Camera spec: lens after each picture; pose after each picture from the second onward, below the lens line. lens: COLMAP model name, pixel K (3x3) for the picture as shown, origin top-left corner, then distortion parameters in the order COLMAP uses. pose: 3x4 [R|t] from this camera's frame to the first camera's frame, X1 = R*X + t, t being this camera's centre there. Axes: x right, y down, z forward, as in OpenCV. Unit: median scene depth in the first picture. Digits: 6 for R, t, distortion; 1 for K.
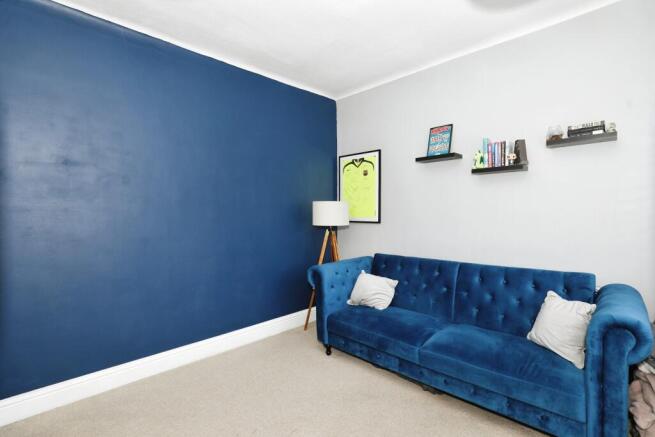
lens RADIAL K [[309.2, 0, 327.5], [0, 309.2, 214.1], [0, 0, 1]] dist [-0.001271, 0.001353]
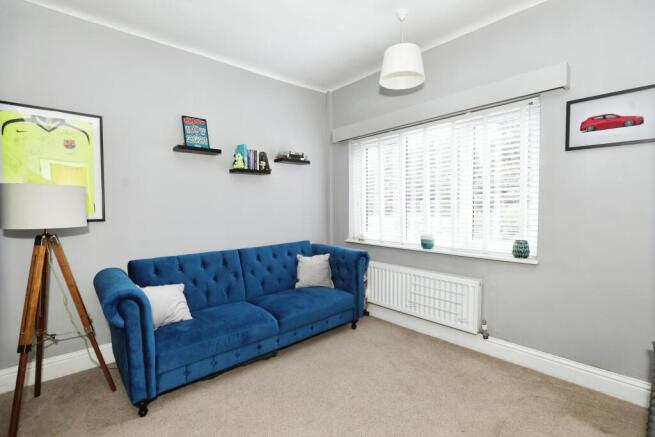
lens RADIAL K [[309.2, 0, 327.5], [0, 309.2, 214.1], [0, 0, 1]] dist [-0.001271, 0.001353]
pose [[0.063834, -0.030570, 0.997492, -0.642021], [0.006452, 0.999522, 0.030219, -0.005076], [-0.997940, 0.004507, 0.064000, 0.556462]]
